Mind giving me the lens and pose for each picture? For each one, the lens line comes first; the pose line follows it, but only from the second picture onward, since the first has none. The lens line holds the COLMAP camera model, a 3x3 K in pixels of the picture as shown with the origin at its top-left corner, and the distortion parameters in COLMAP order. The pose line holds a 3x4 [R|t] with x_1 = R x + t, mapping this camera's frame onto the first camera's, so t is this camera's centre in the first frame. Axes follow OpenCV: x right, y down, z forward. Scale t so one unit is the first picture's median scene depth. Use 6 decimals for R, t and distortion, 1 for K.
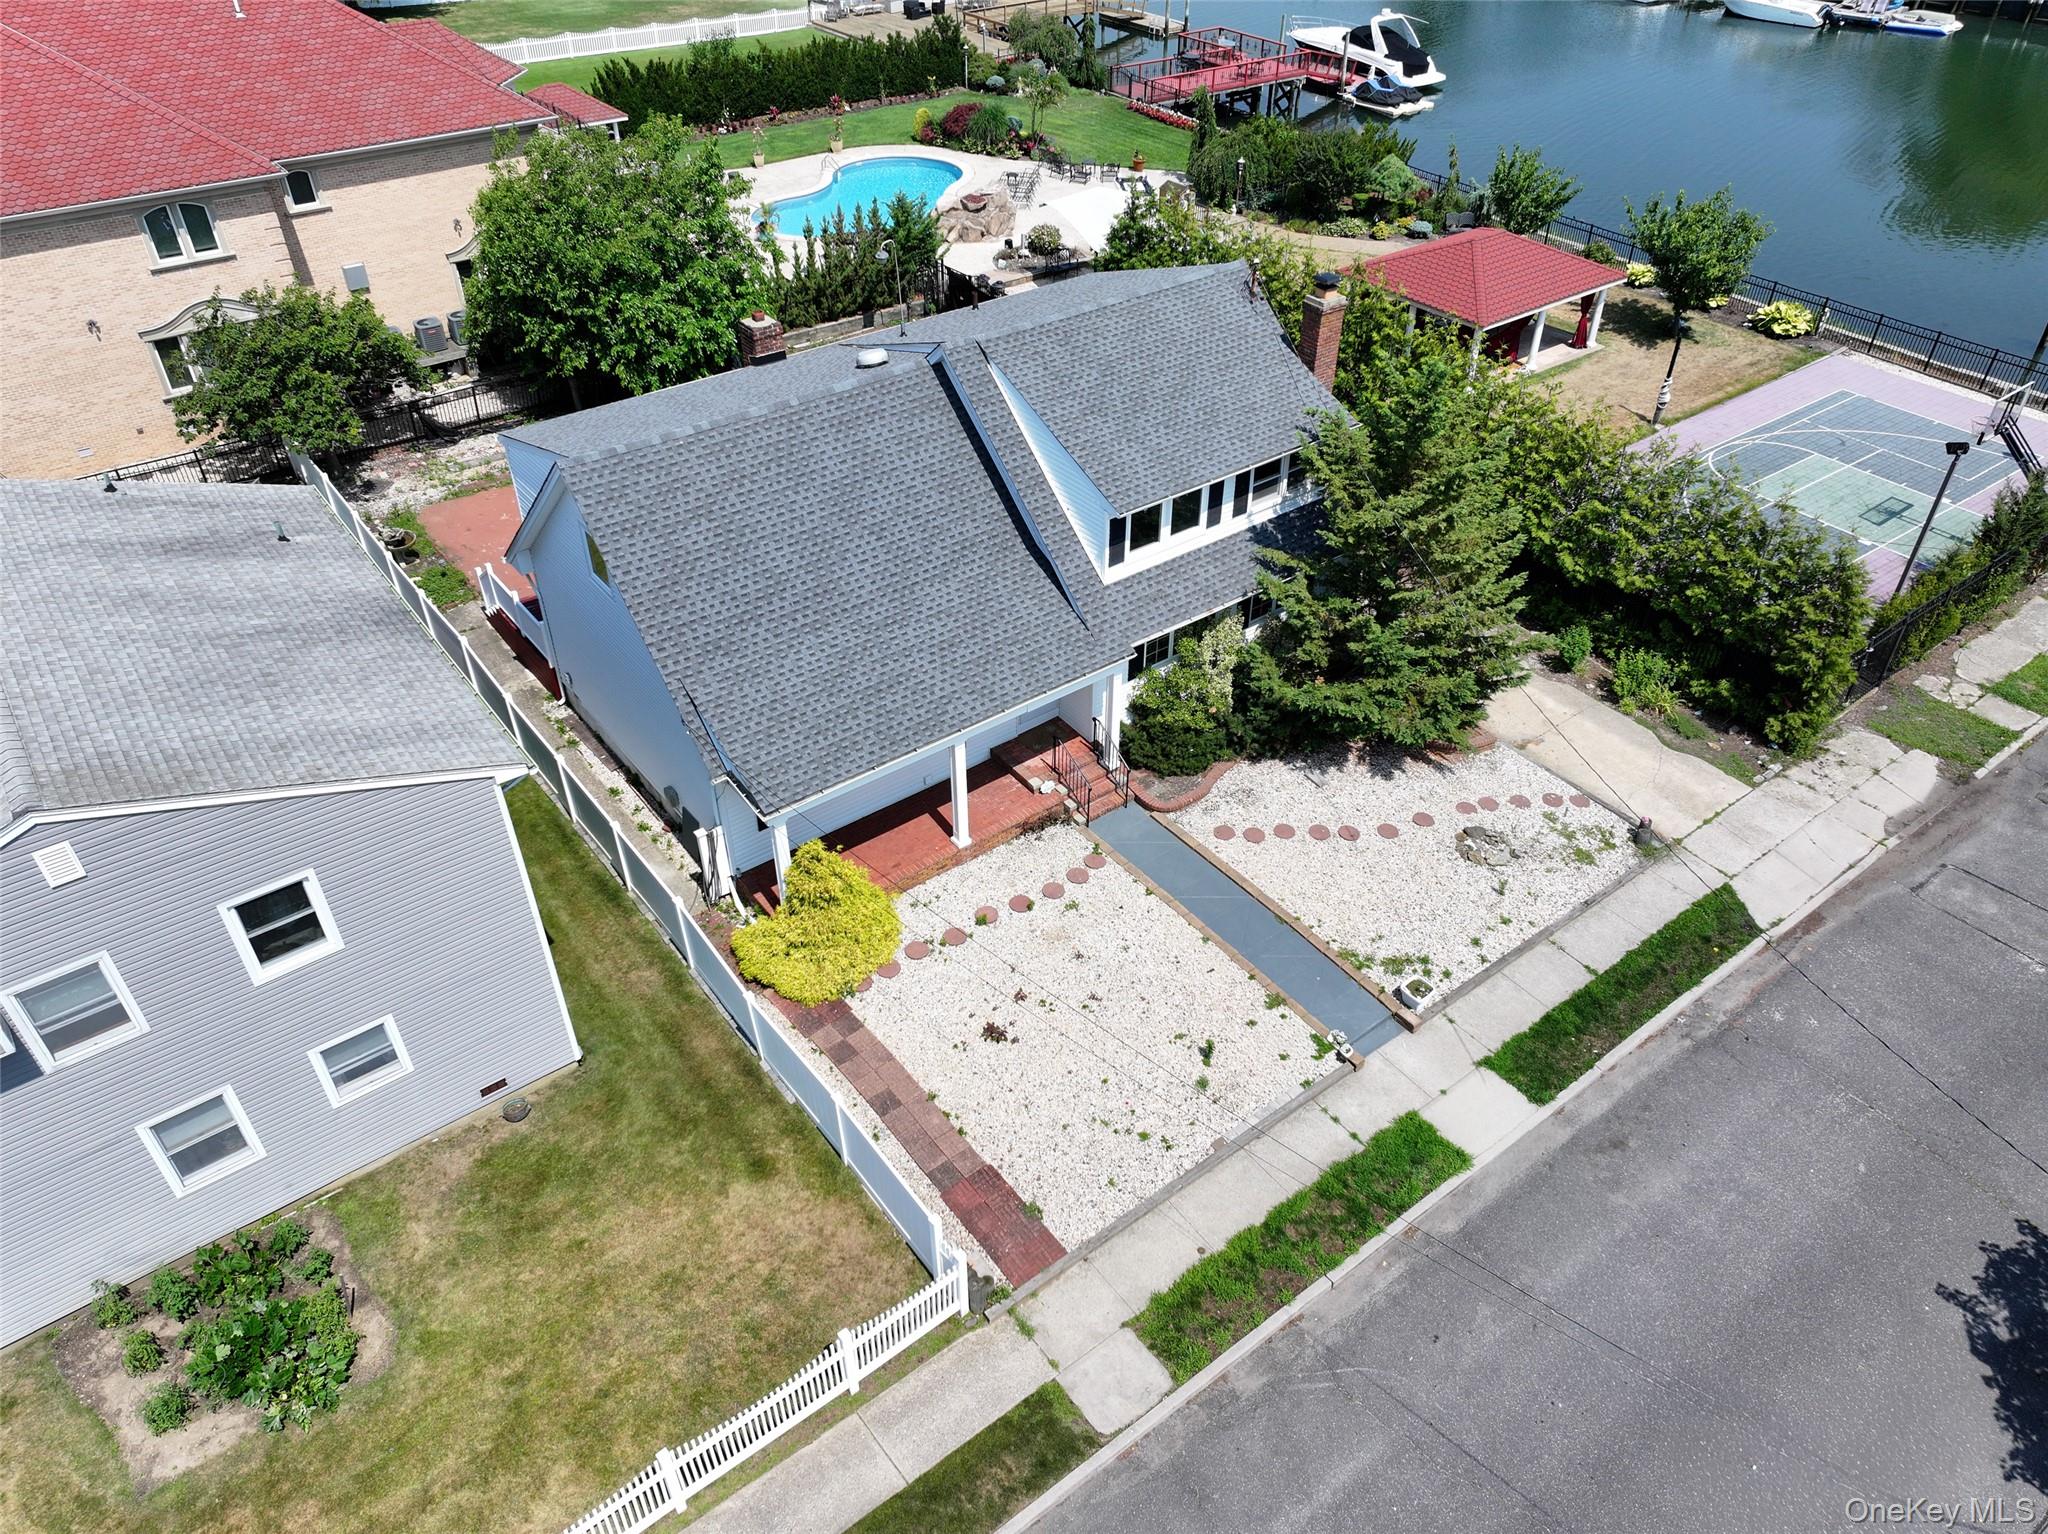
lens RADIAL K [[1437.4, 0, 1033.7], [0, 1437.4, 759.5], [0, 0, 1]] dist [0.012483, 0.000881]
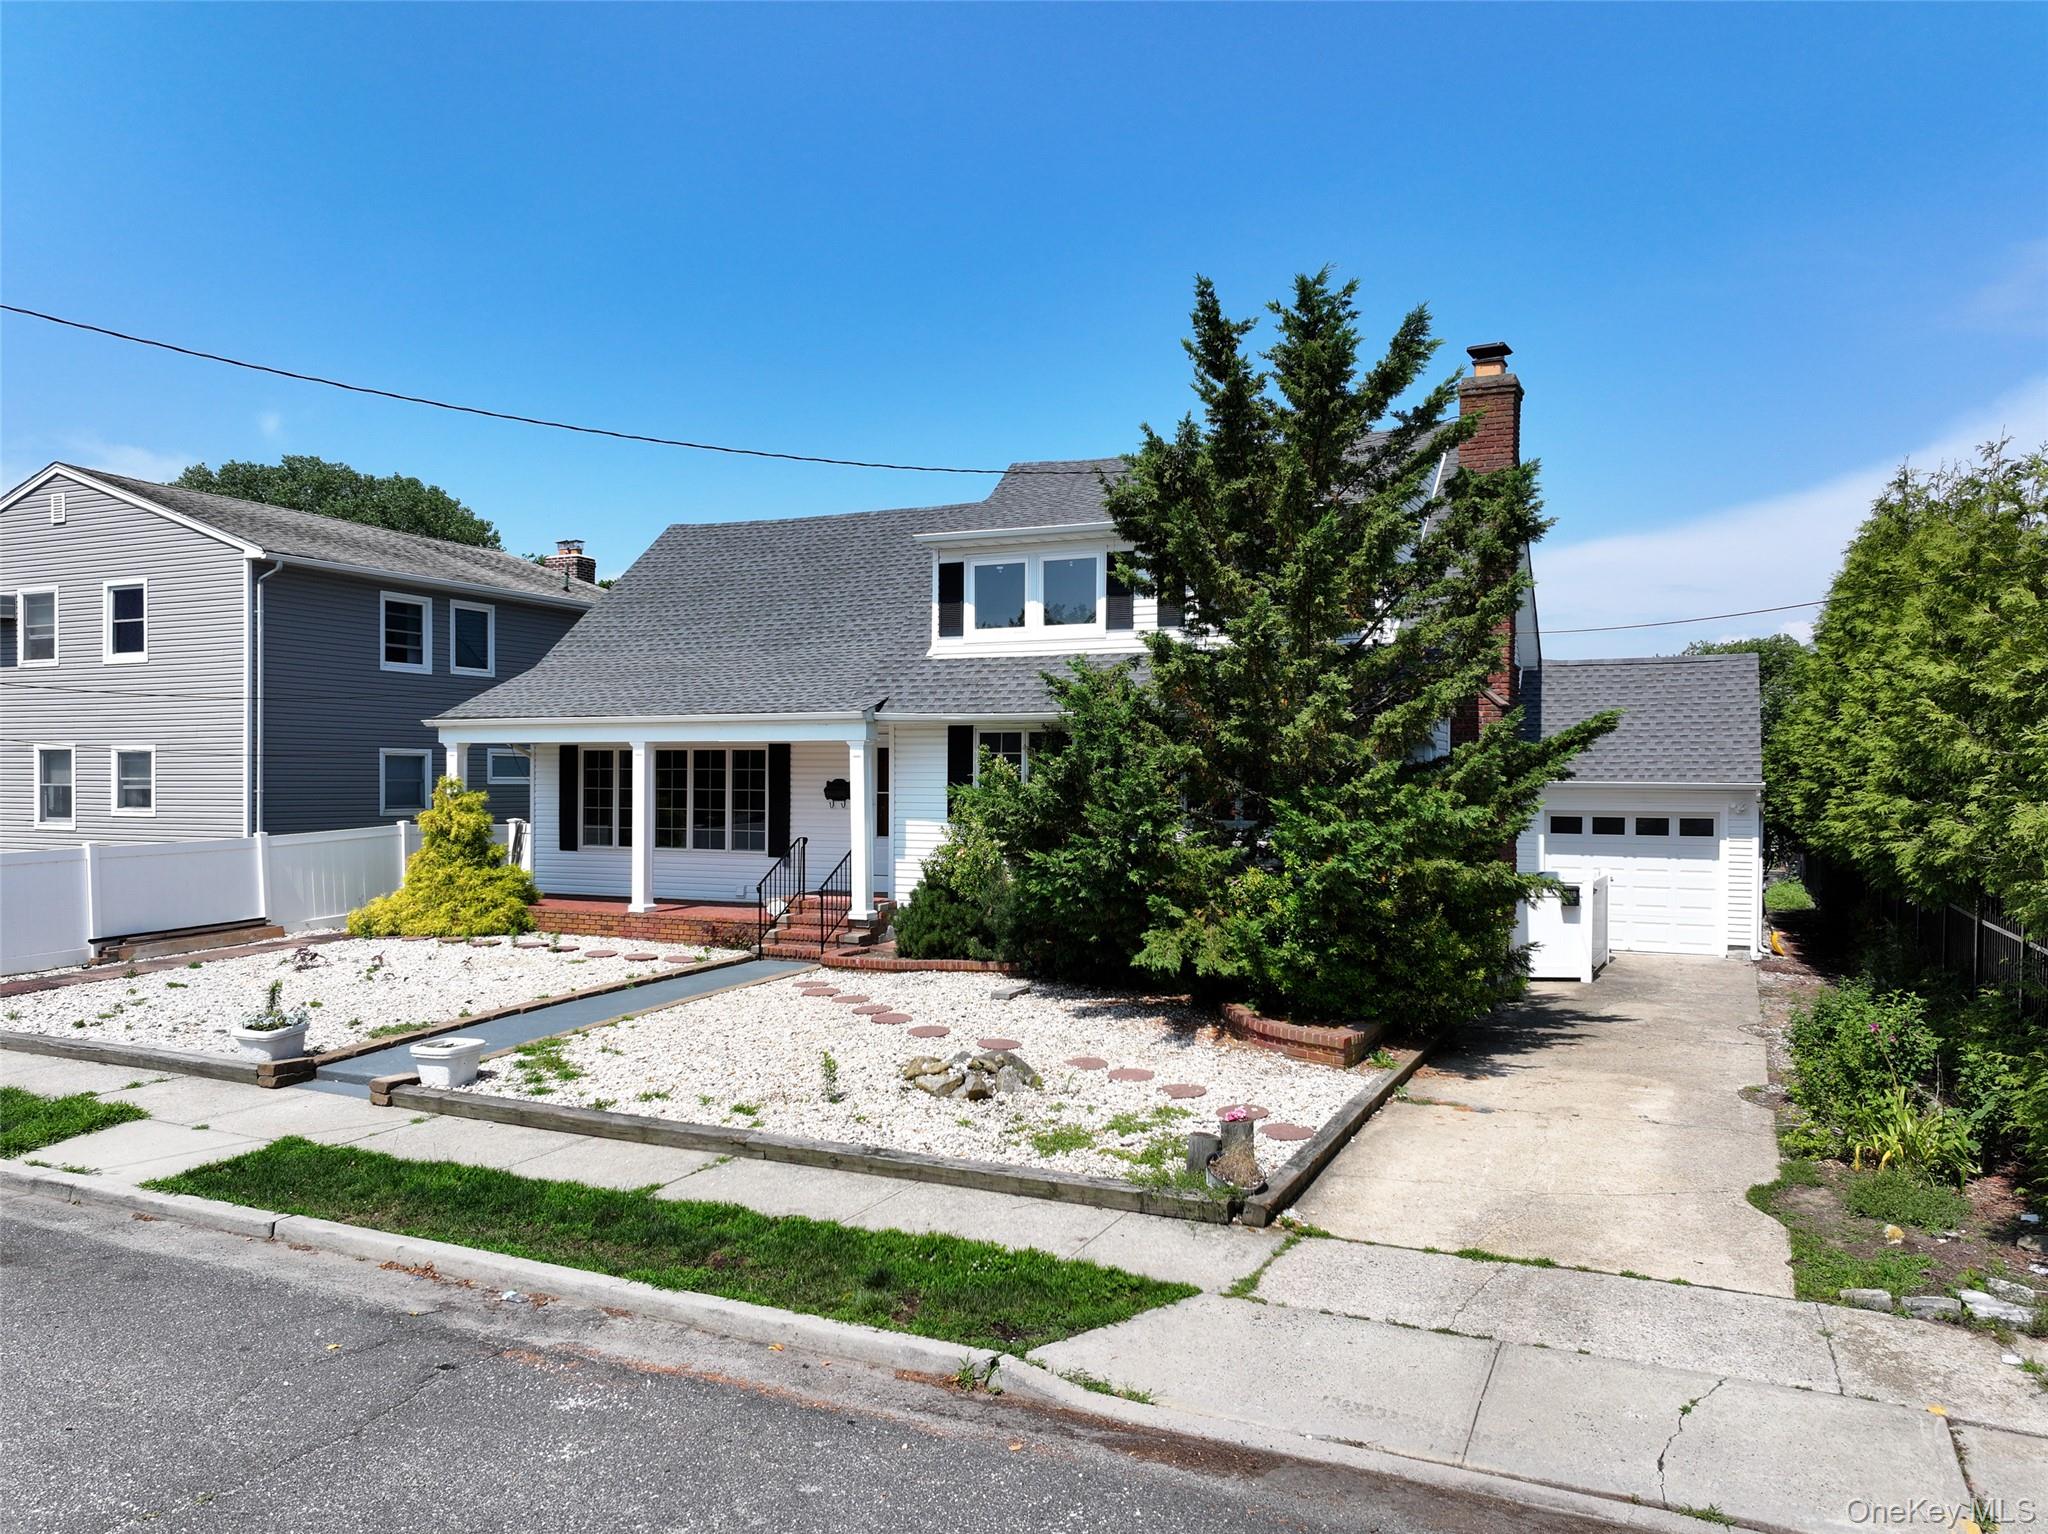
lens RADIAL K [[1463.1, 0, 1051.1], [0, 1463.1, 803.9], [0, 0, 1]] dist [-0.001781, -0.002951]
pose [[0.470070, 0.014633, -0.882508, 0.676691], [-0.546468, 0.790001, -0.277978, 0.099362], [0.693114, 0.612932, 0.379352, 0.750491]]
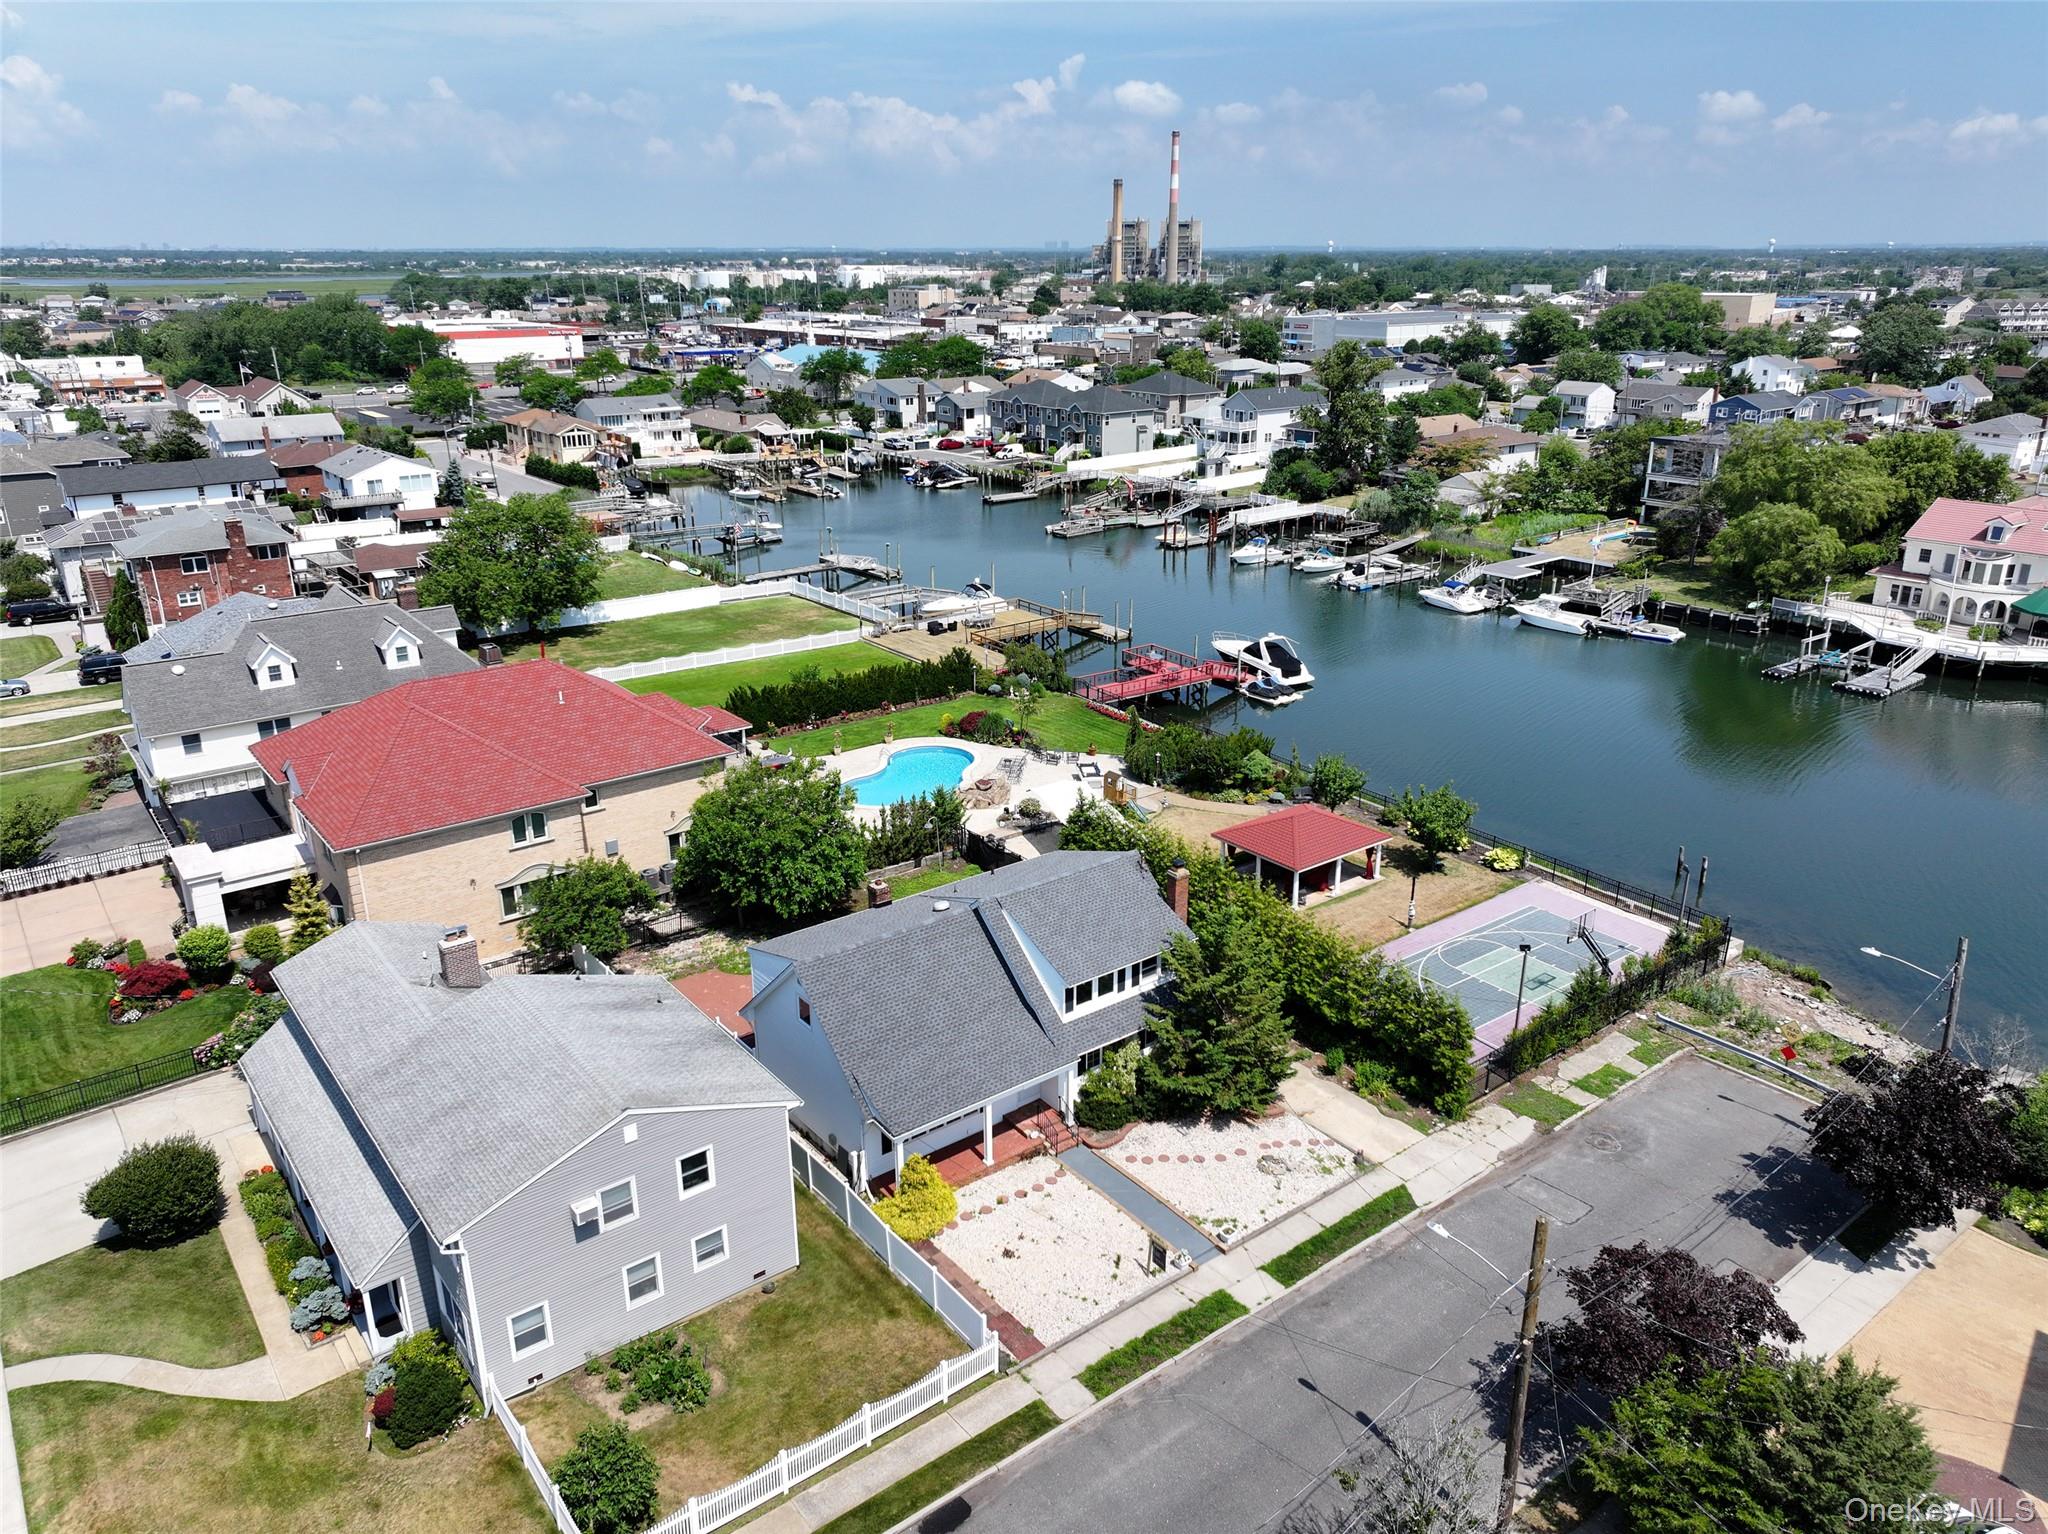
lens RADIAL K [[1437.4, 0, 1033.7], [0, 1437.4, 759.5], [0, 0, 1]] dist [0.012483, 0.000881]
pose [[0.999927, -0.006412, 0.010257, -0.006800], [0.009351, 0.947634, -0.319221, 0.144558], [-0.007673, 0.319294, 0.947625, -0.854211]]
